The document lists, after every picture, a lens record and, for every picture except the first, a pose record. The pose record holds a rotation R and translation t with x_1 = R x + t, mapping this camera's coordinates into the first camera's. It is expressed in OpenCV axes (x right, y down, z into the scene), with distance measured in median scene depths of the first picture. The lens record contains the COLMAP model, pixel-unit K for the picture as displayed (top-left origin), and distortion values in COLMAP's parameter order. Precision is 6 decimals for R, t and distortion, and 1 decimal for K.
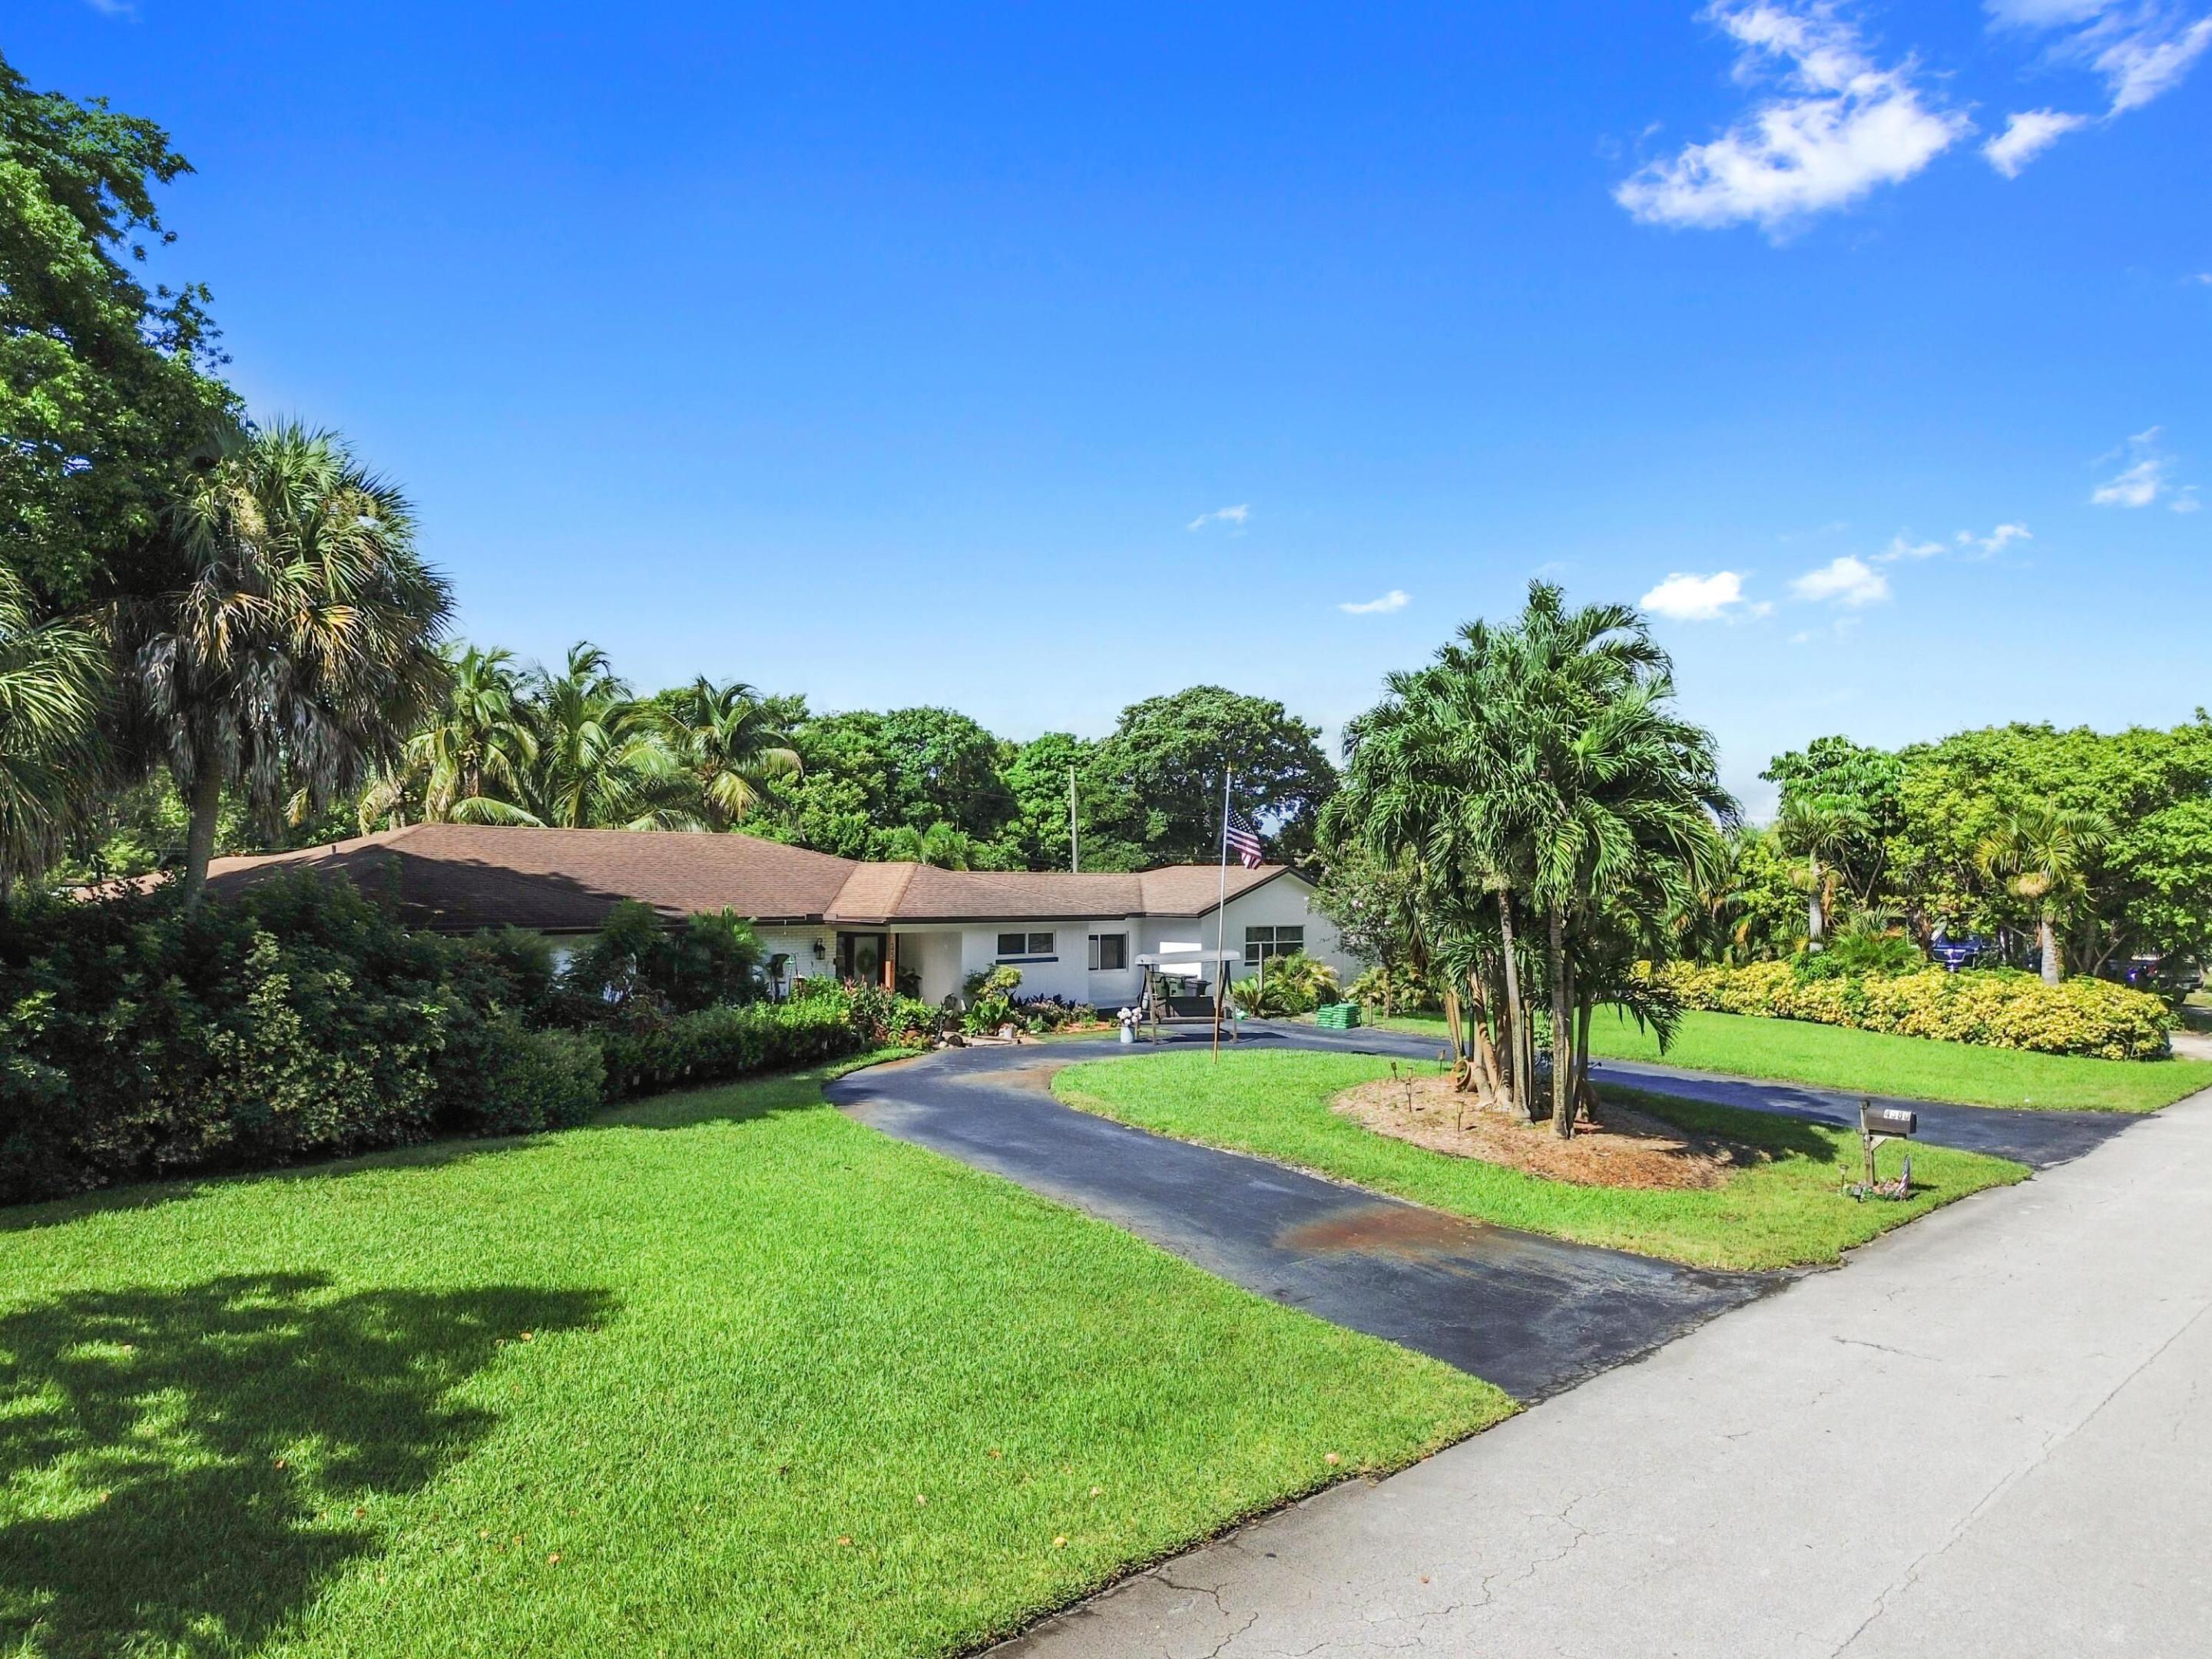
lens RADIAL K [[1566.0, 0, 1113.5], [0, 1566.0, 831.8], [0, 0, 1]] dist [0.069622, -0.067985]
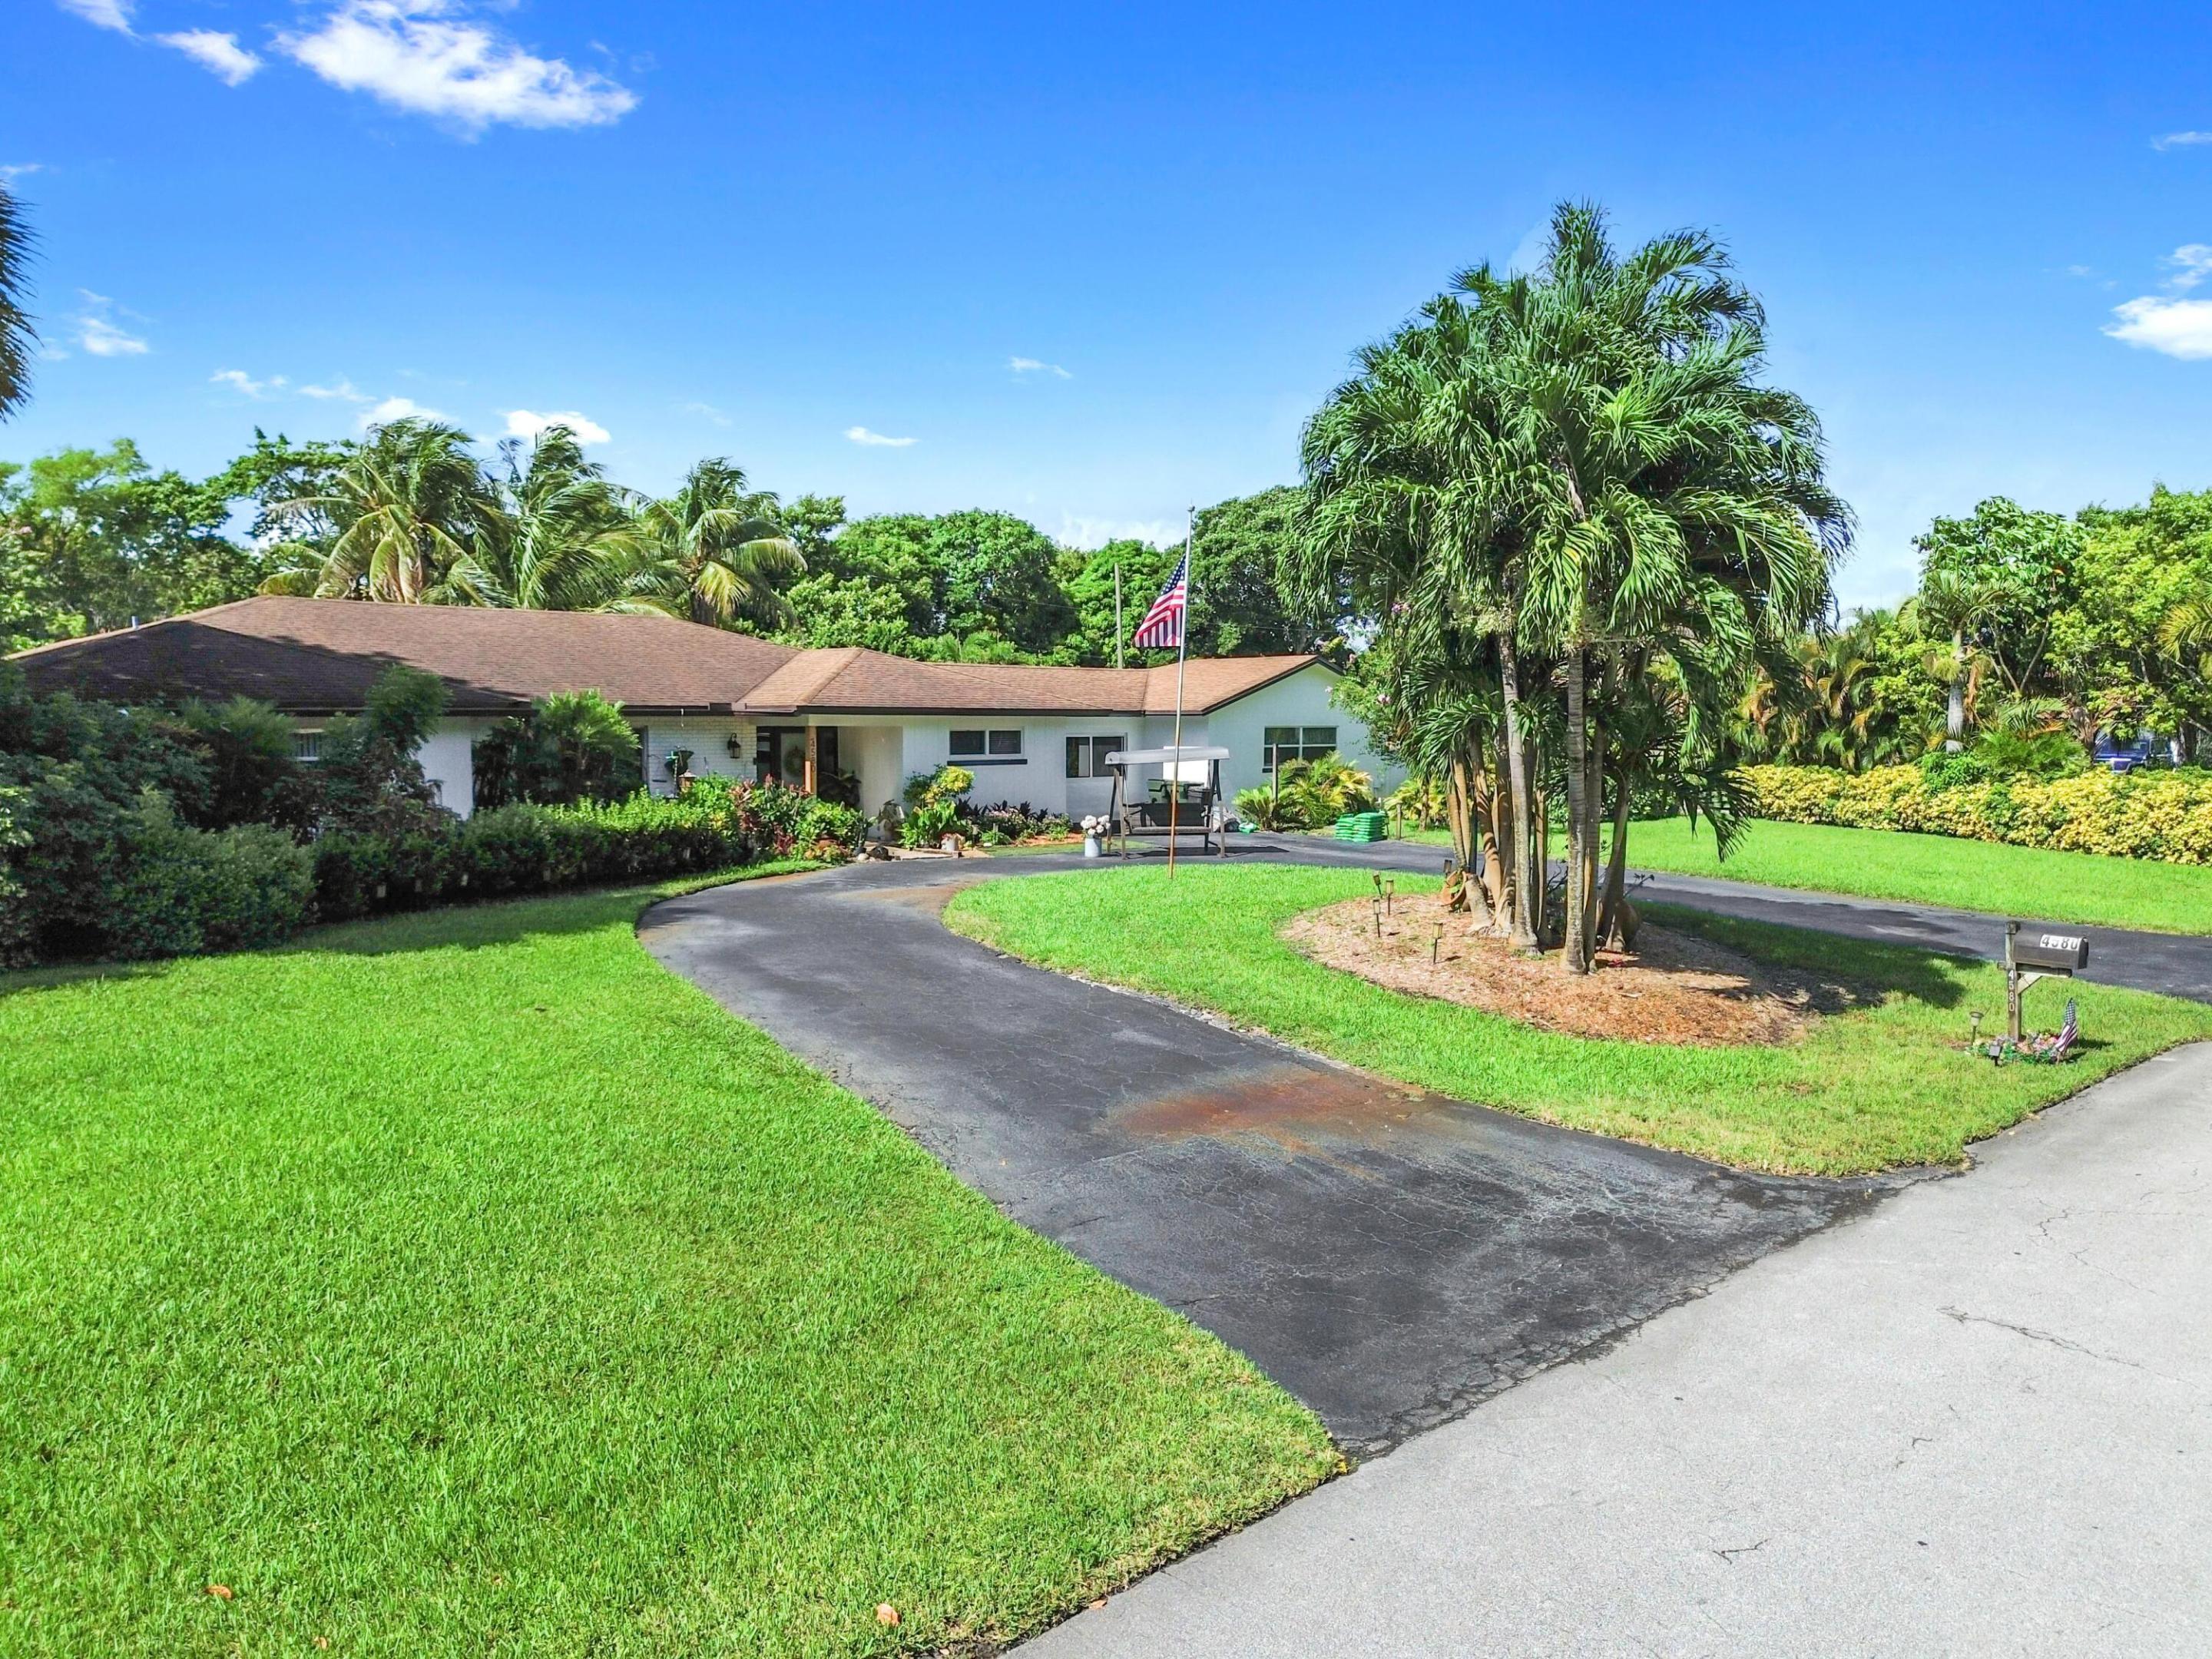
lens RADIAL K [[1566.0, 0, 1113.5], [0, 1566.0, 831.8], [0, 0, 1]] dist [0.069622, -0.067985]
pose [[0.997518, 0.000741, -0.070413, 0.080947], [0.006828, 0.994215, 0.107193, 0.032959], [0.070085, -0.107408, 0.991742, 0.178602]]
